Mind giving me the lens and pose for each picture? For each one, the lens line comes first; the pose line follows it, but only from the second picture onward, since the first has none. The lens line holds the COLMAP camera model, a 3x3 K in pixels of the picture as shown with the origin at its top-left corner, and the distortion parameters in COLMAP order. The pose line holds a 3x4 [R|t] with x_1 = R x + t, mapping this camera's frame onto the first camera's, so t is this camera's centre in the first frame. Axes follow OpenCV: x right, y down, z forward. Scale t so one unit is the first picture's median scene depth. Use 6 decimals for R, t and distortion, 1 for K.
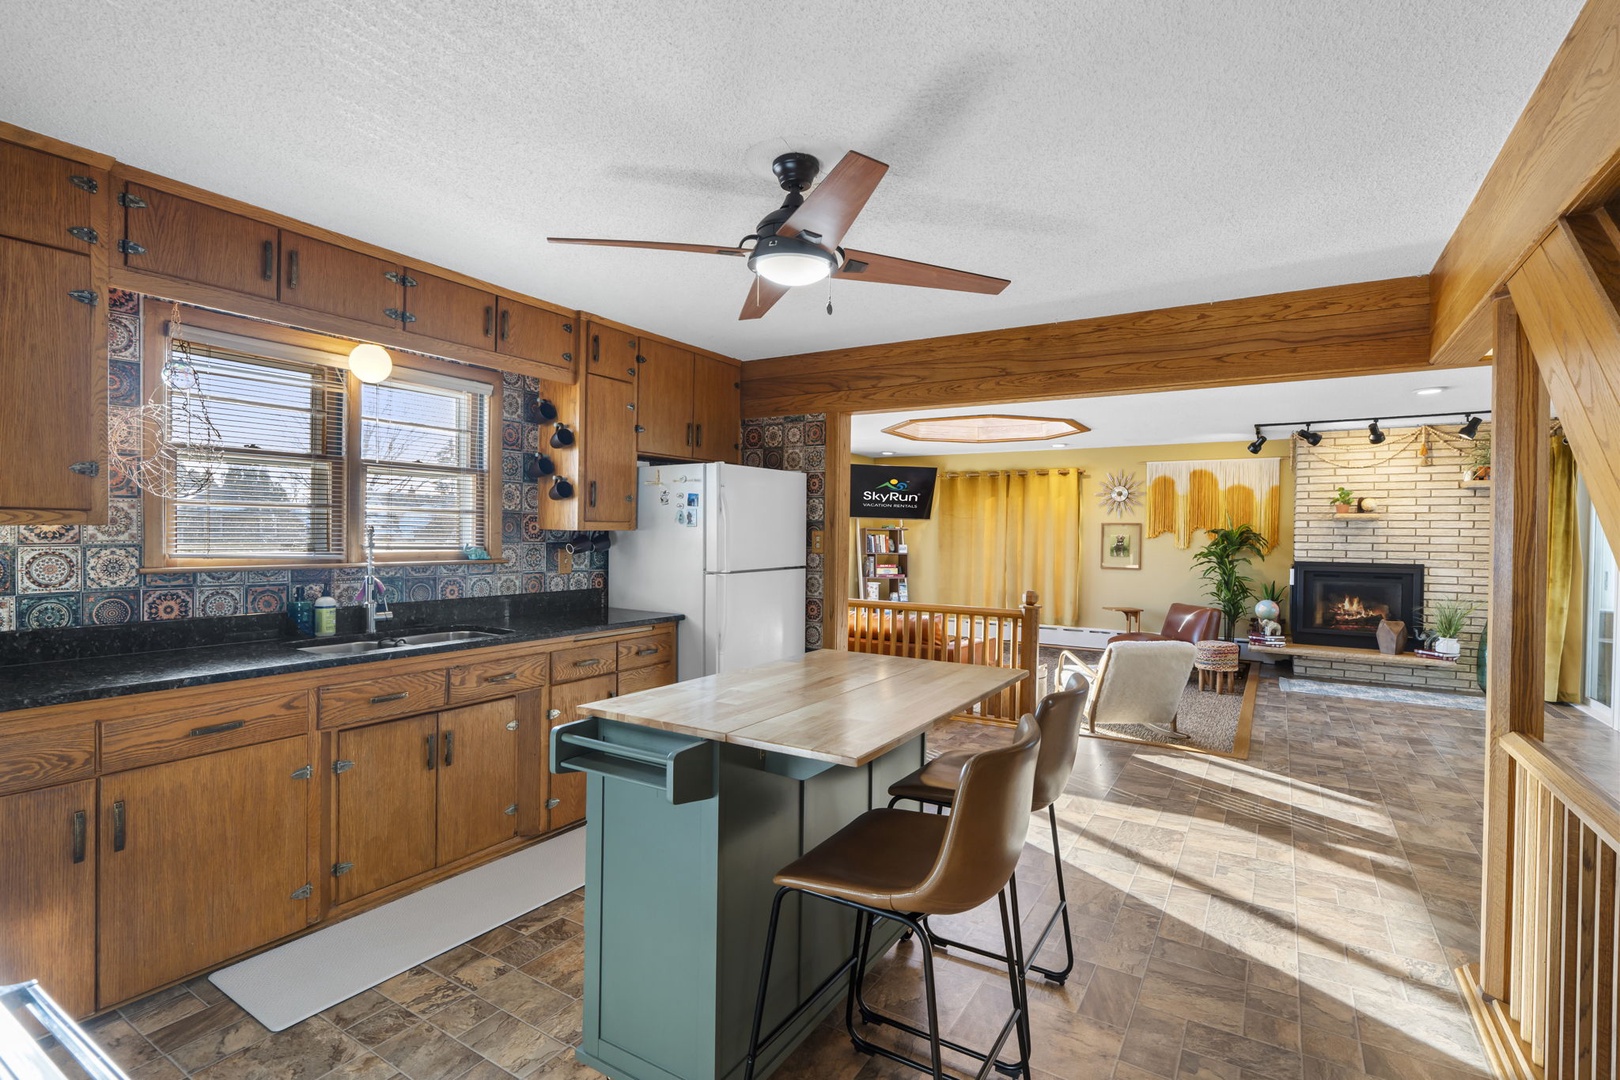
lens RADIAL K [[752.7, 0, 810.0], [0, 752.7, 540.0], [0, 0, 1]] dist [0.000679, 0.000125]
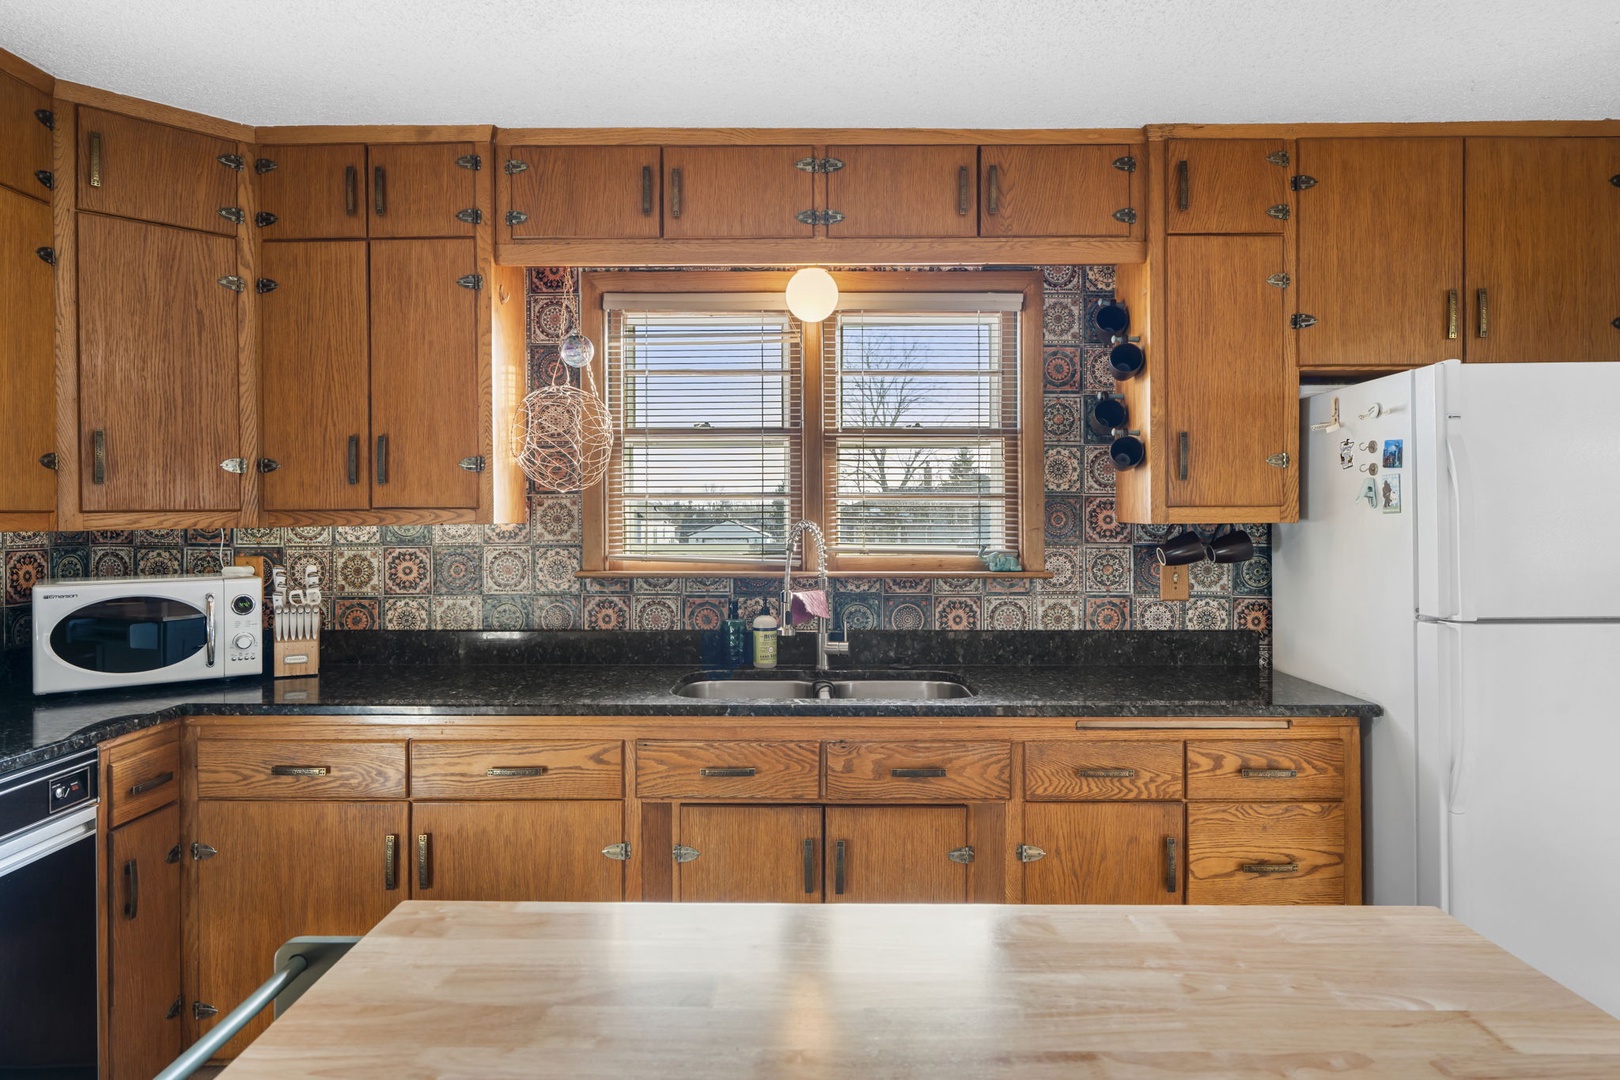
lens RADIAL K [[970.0, 0, 809.9], [0, 970.0, 517.5], [0, 0, 1]] dist [-0.004282, -0.000523]
pose [[0.525644, -0.011826, -0.850622, 0.205452], [-0.001743, 0.999886, -0.014978, -0.008137], [0.850703, 0.009356, 0.525564, 0.520781]]
